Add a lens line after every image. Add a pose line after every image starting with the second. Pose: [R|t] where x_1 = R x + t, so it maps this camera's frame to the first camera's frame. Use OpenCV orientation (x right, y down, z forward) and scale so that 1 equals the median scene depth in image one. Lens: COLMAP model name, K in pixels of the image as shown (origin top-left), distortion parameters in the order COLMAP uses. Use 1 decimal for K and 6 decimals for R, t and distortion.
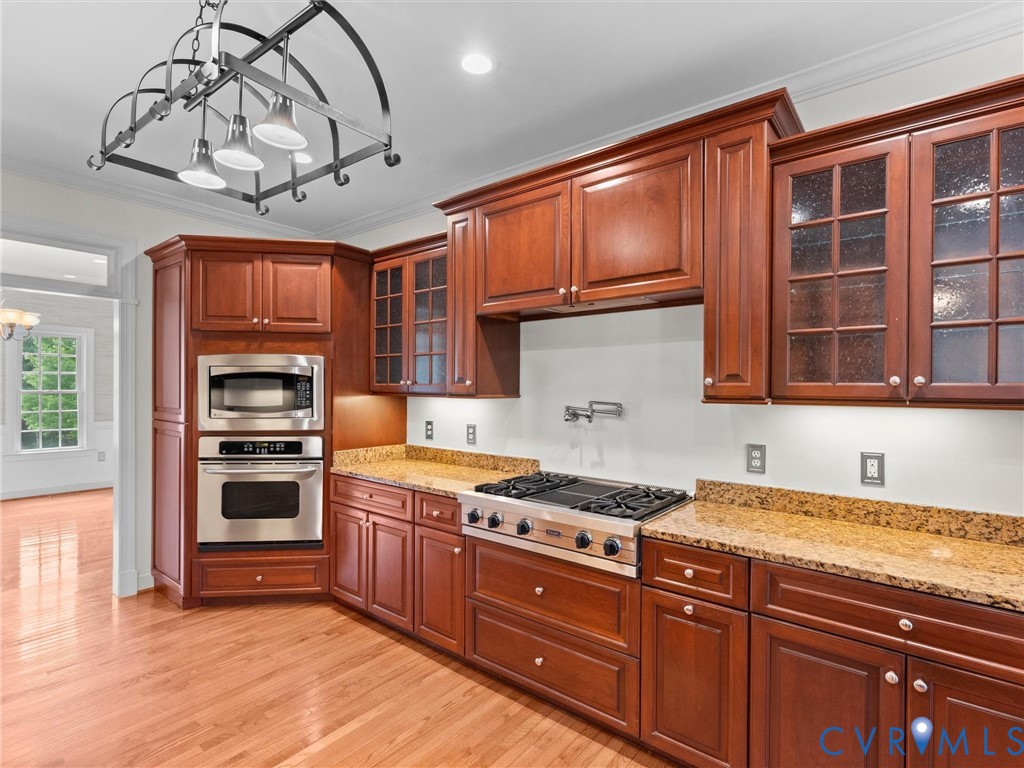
lens RADIAL K [[510.4, 0, 511.1], [0, 510.4, 388.9], [0, 0, 1]] dist [0.004790, 0.000700]
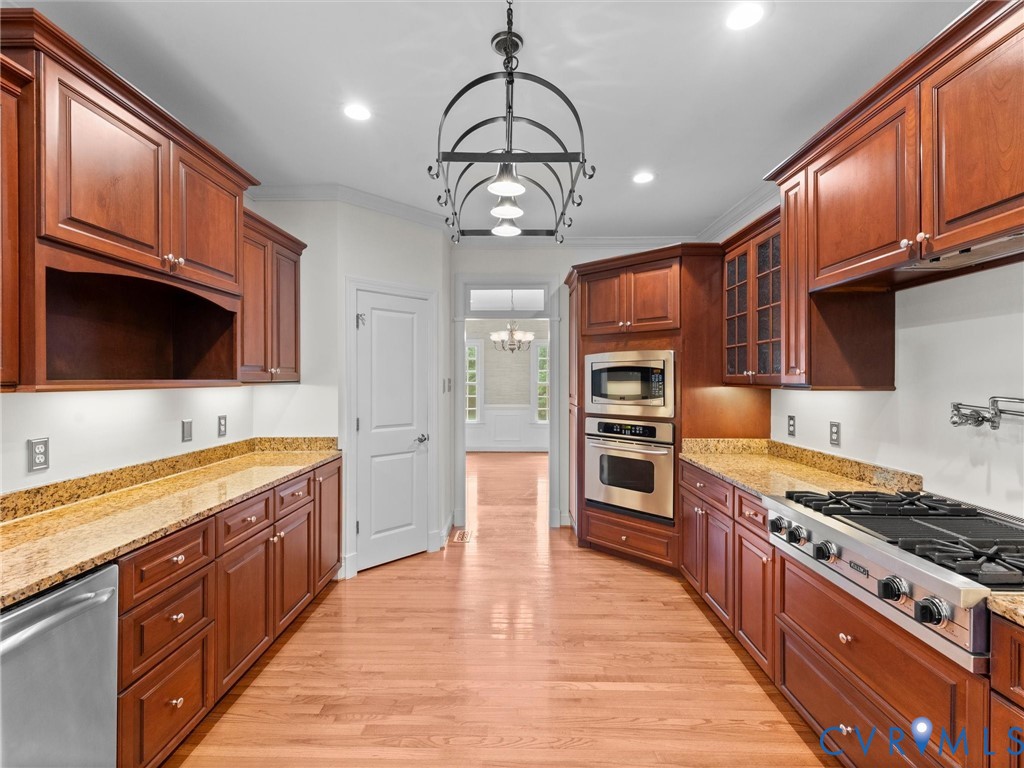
lens RADIAL K [[472.5, 0, 513.9], [0, 472.5, 380.8], [0, 0, 1]] dist [0.005986, -0.000493]
pose [[0.611746, -0.002467, -0.791051, 0.230661], [-0.000478, 0.999994, -0.003489, 0.005286], [0.791054, 0.002513, 0.611741, 0.117099]]
